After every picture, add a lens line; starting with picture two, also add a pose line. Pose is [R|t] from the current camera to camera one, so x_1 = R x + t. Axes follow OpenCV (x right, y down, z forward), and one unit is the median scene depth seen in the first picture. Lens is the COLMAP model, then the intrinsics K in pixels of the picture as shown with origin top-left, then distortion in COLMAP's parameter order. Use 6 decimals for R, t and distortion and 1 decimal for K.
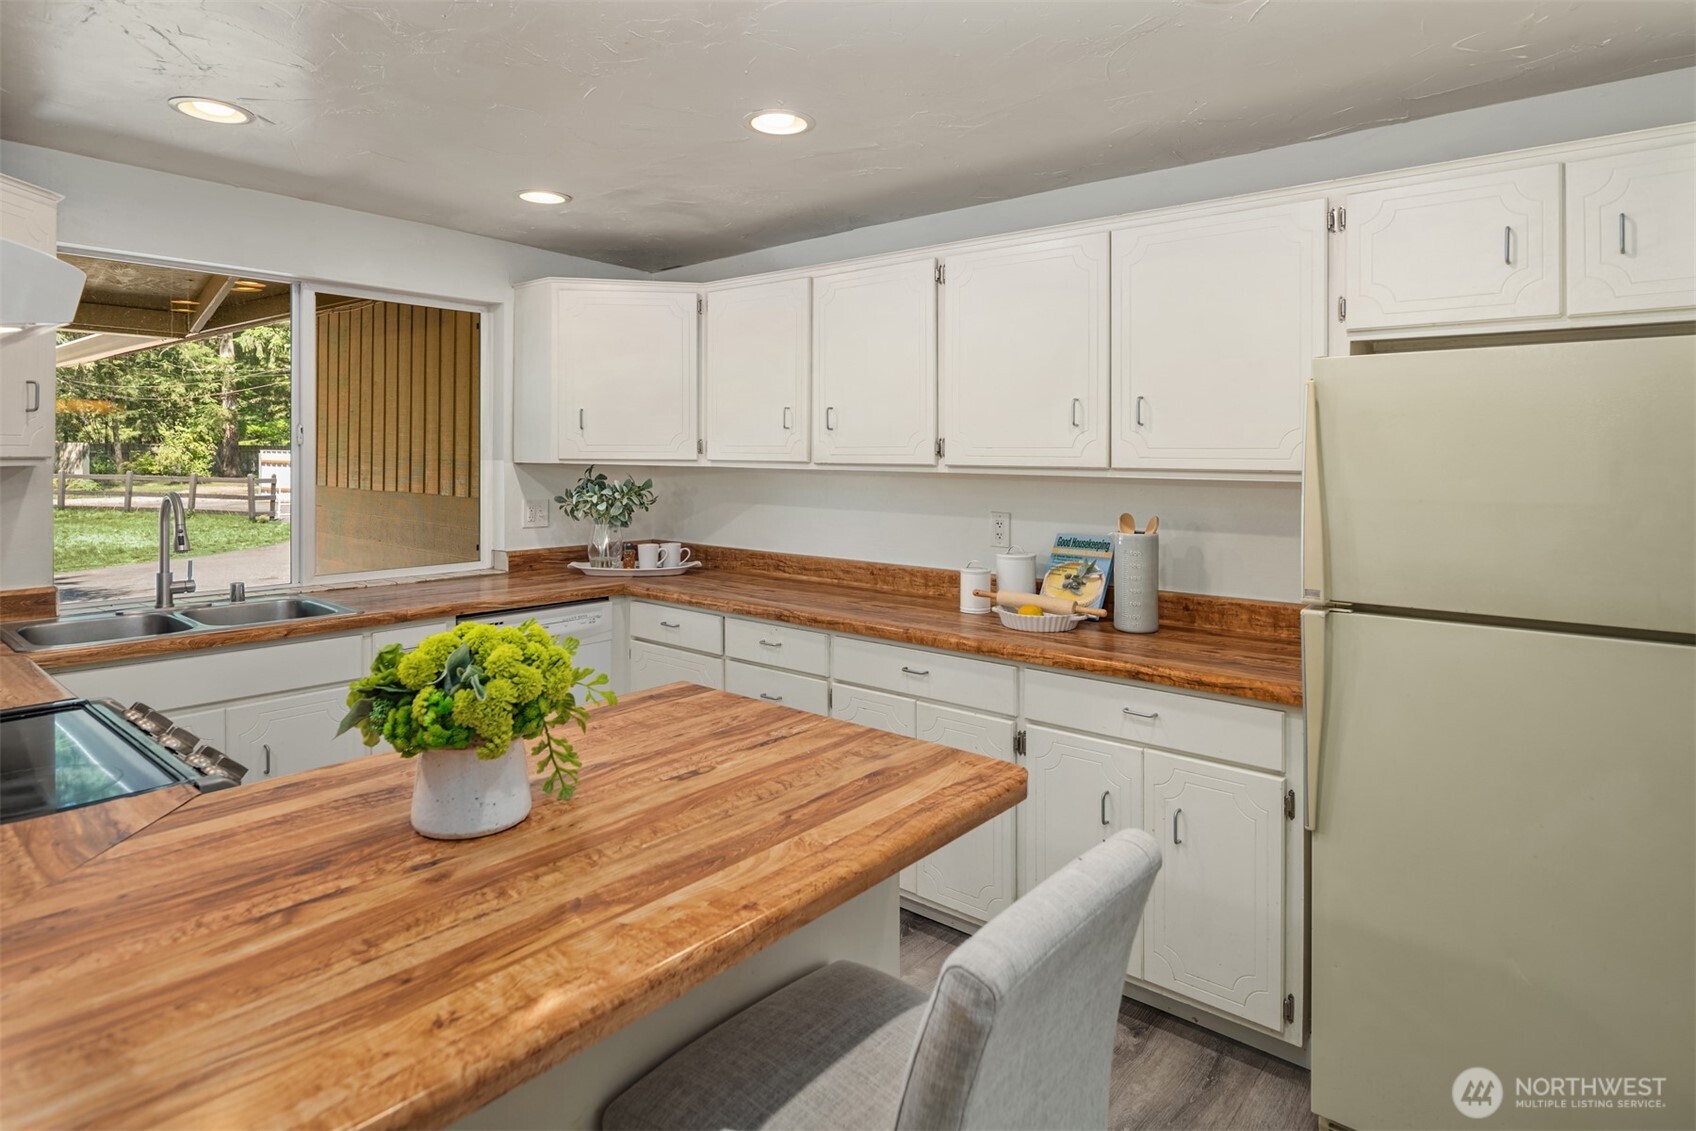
lens RADIAL K [[913.4, 0, 857.2], [0, 913.4, 453.2], [0, 0, 1]] dist [0.000676, -0.000237]
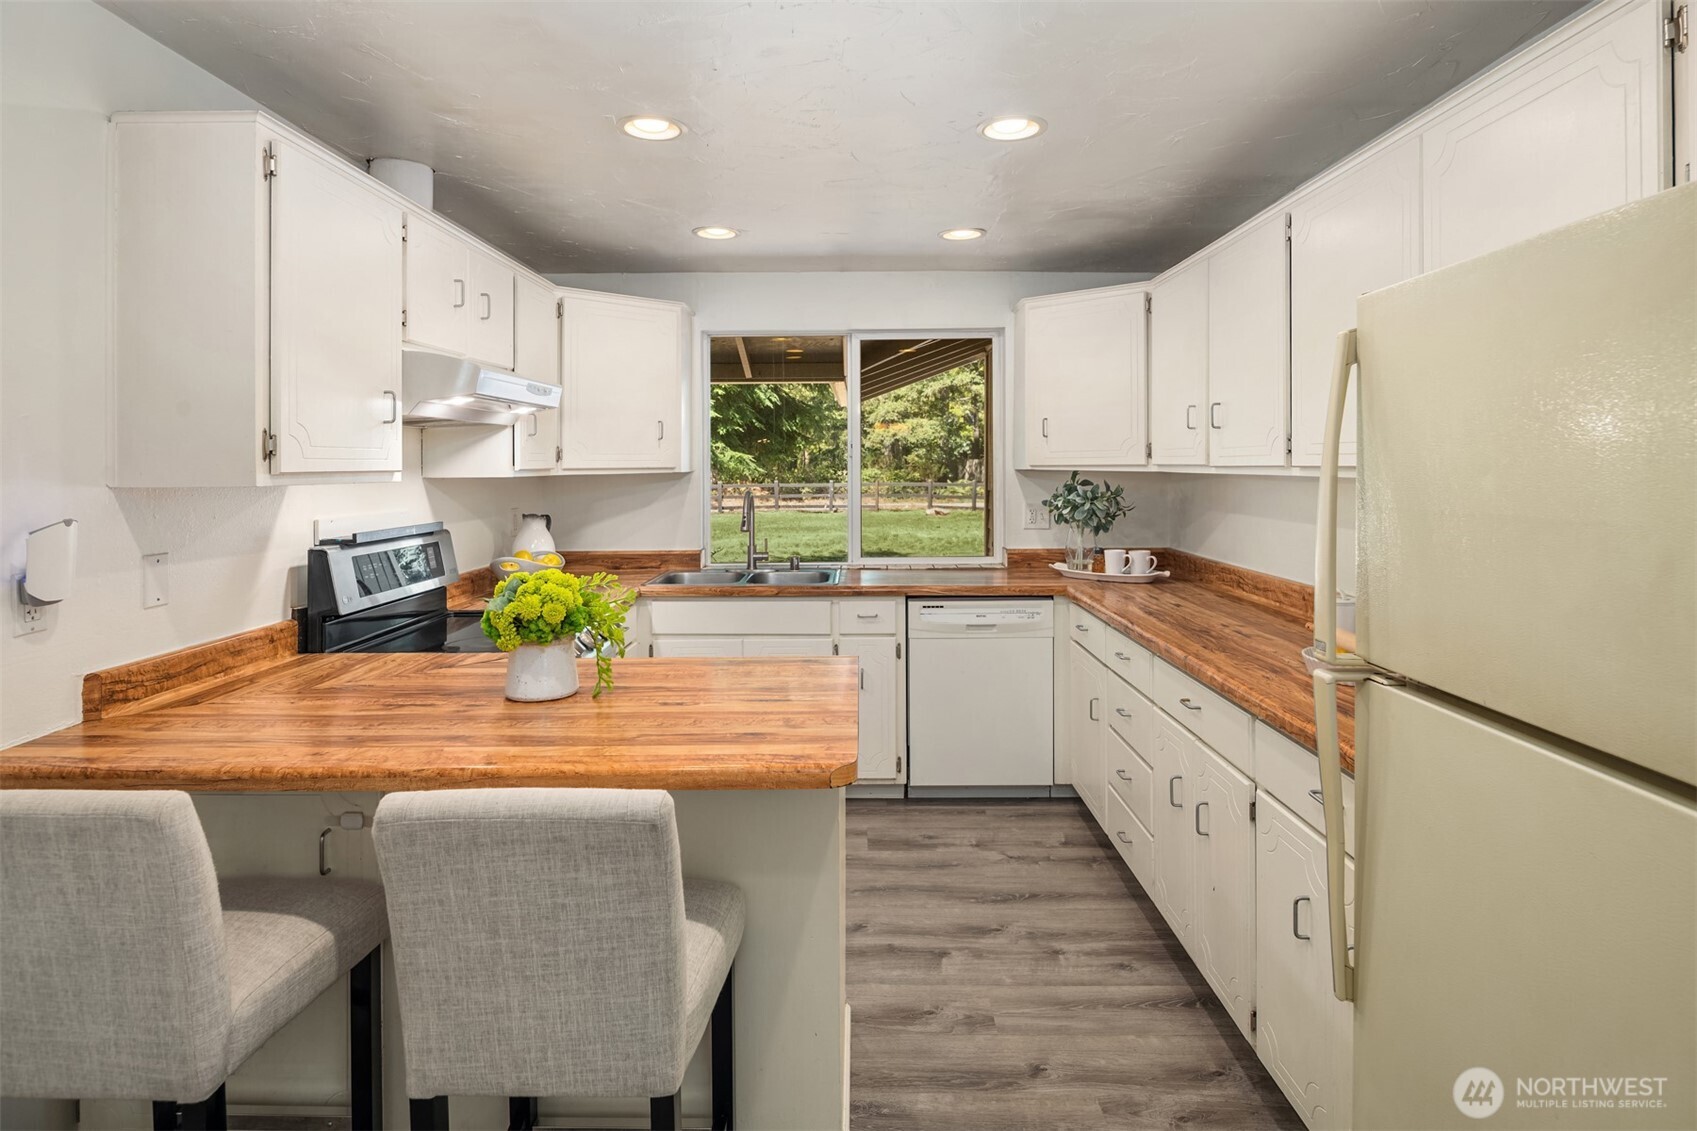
lens RADIAL K [[932.4, 0, 851.5], [0, 932.4, 471.1], [0, 0, 1]] dist [0.000877, -0.000625]
pose [[0.623758, -0.008410, -0.781573, 0.398748], [0.016886, 0.999854, 0.002718, 0.005953], [0.781435, -0.014893, 0.623808, 0.142180]]
